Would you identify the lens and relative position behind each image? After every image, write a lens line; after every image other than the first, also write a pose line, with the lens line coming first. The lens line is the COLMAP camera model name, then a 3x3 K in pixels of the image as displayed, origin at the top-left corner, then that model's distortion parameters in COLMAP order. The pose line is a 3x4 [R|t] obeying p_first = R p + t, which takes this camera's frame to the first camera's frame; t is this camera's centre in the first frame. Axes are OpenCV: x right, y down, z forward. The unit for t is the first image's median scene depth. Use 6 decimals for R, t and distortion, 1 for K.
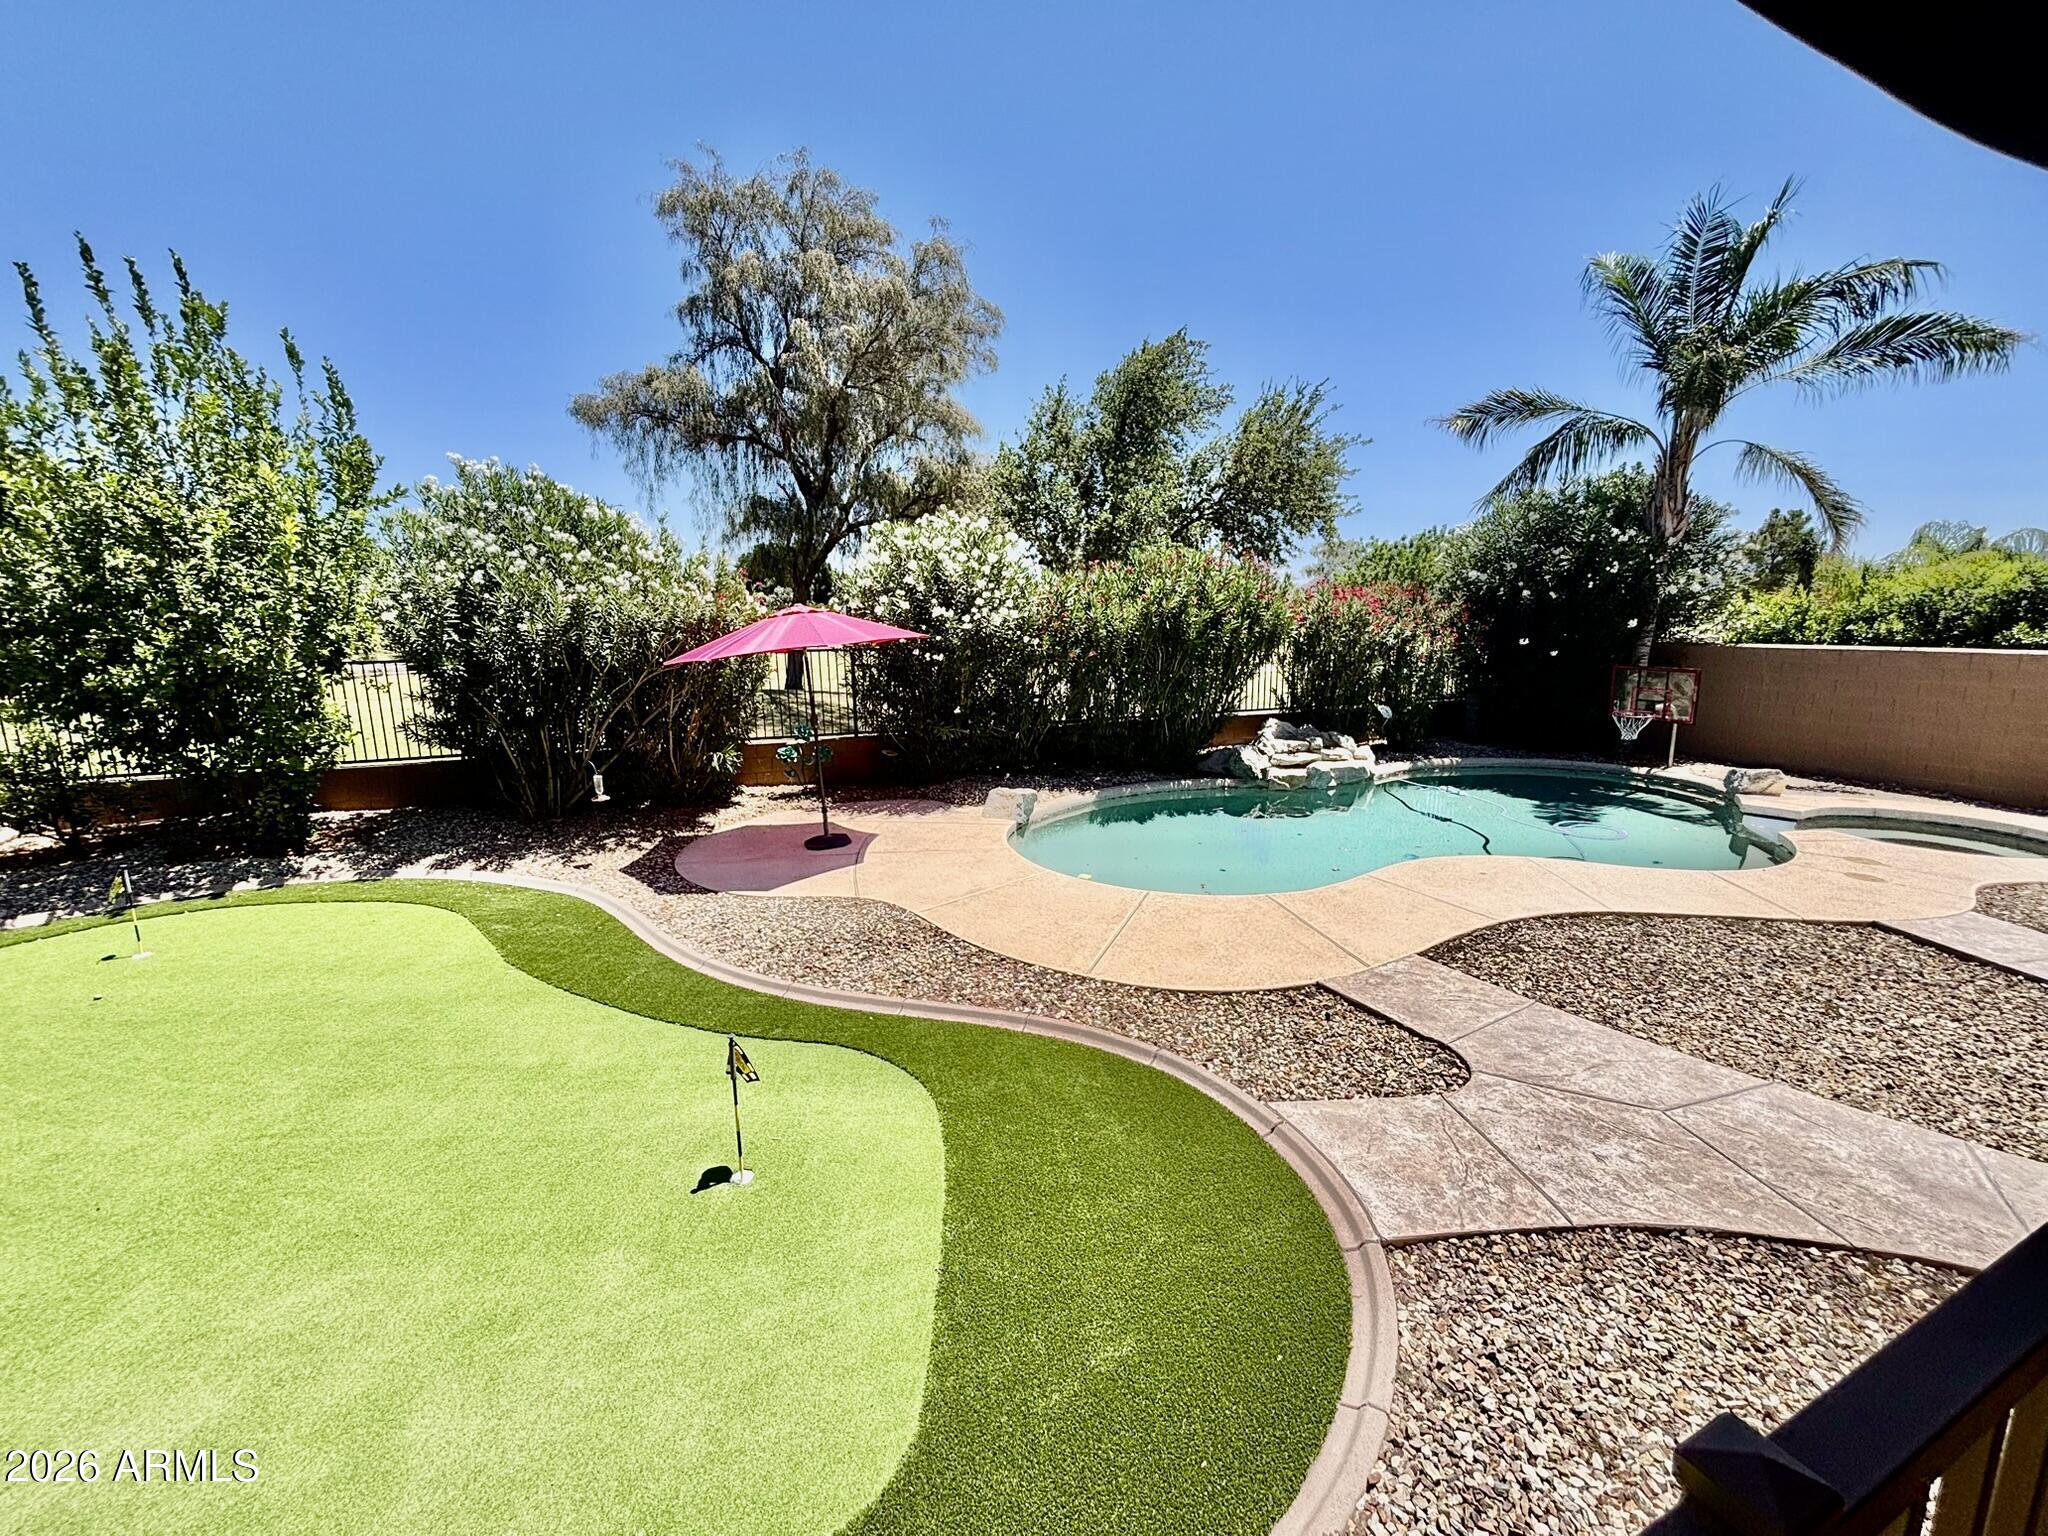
lens RADIAL K [[825.0, 0, 1017.5], [0, 825.0, 761.8], [0, 0, 1]] dist [0.002356, -0.001463]
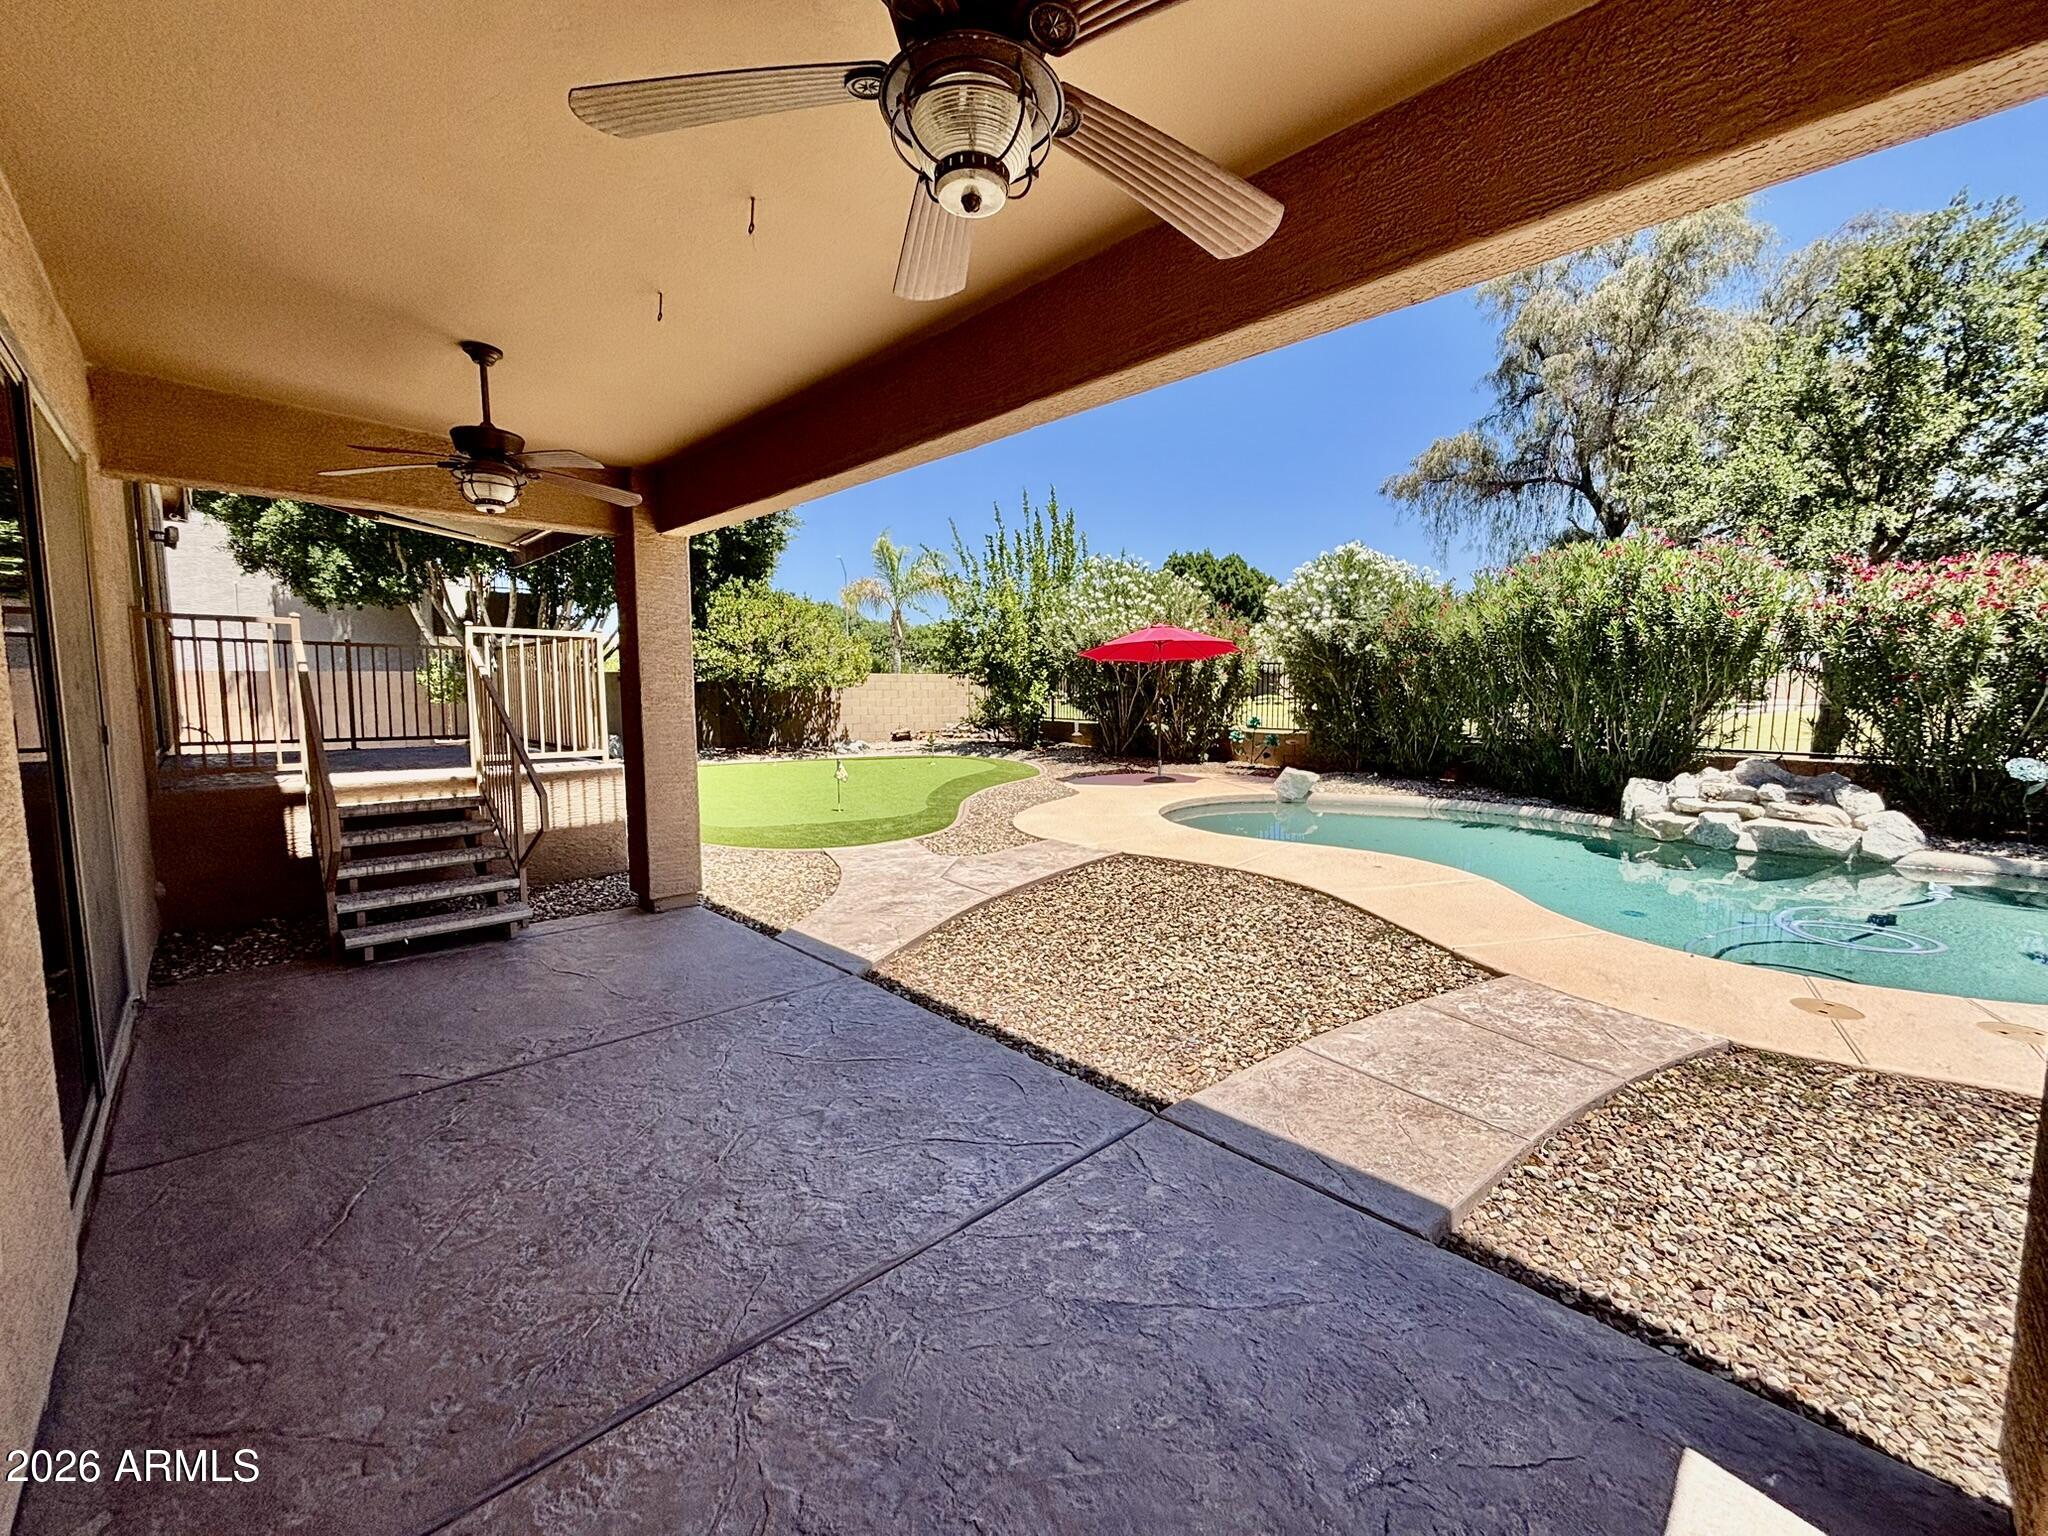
lens RADIAL K [[823.1, 0, 1026.9], [0, 823.1, 764.0], [0, 0, 1]] dist [0.001409, 0.000328]
pose [[0.335709, 0.104082, -0.936198, 0.795181], [-0.170579, 0.984162, 0.048247, 0.027022], [0.926392, 0.143499, 0.348146, 0.185220]]
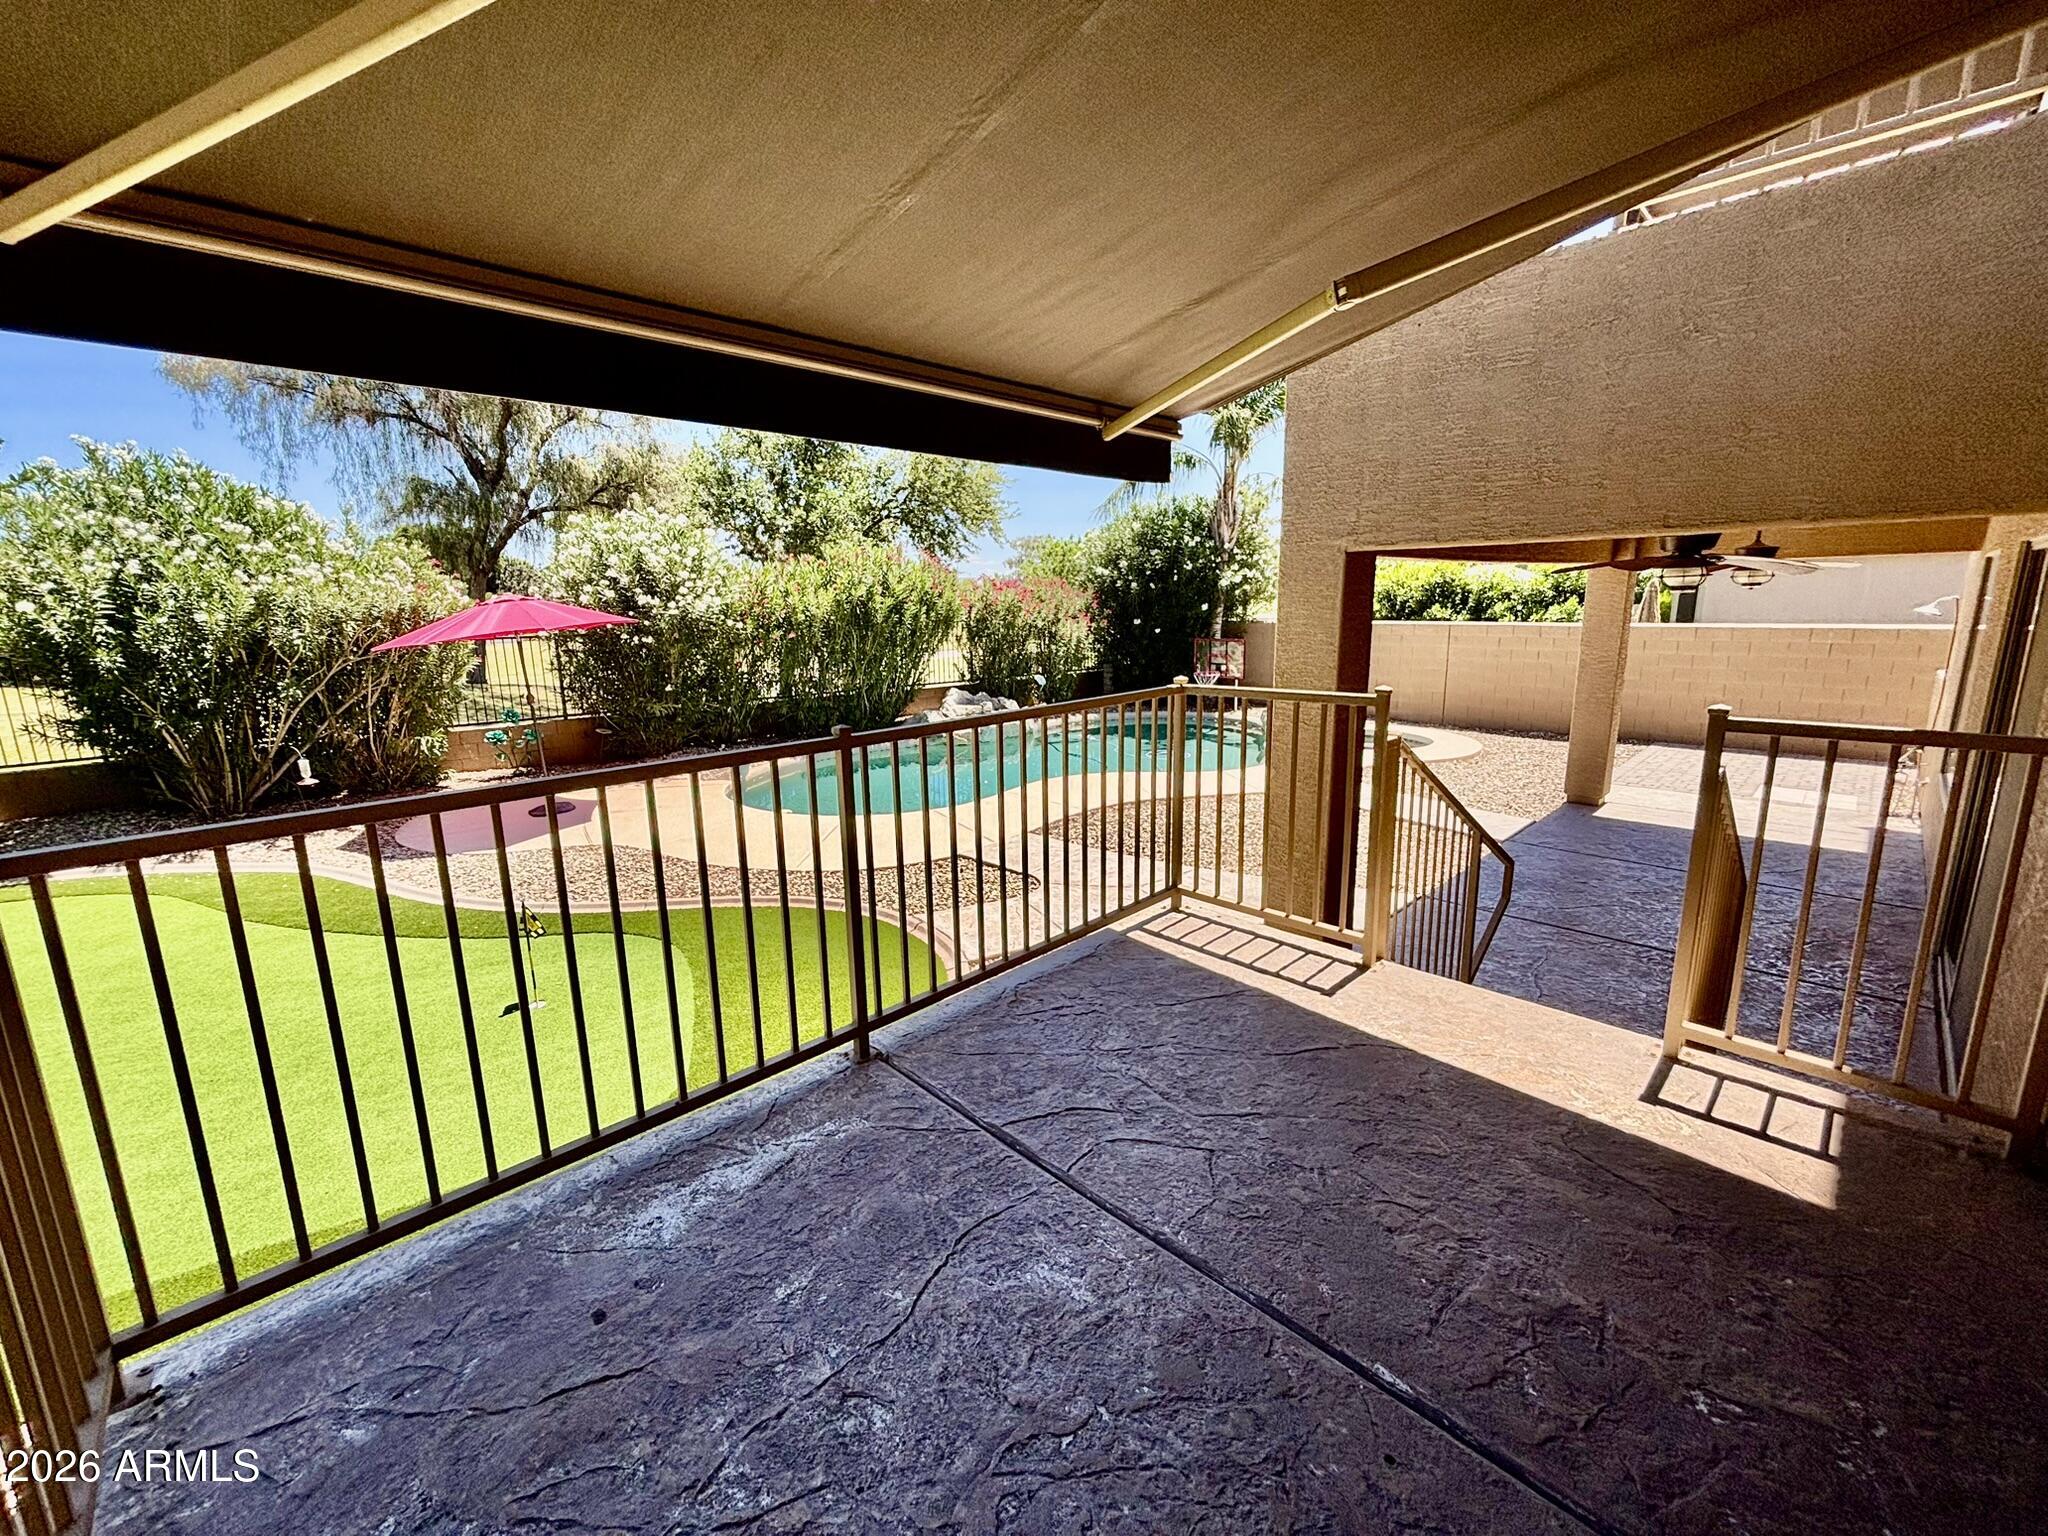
lens RADIAL K [[825.0, 0, 1014.8], [0, 825.0, 760.7], [0, 0, 1]] dist [0.002356, -0.001463]
pose [[0.944790, -0.067539, 0.320642, 0.002034], [0.063935, 0.997717, 0.021770, 0.034027], [-0.321380, -0.000067, 0.946950, -0.175813]]
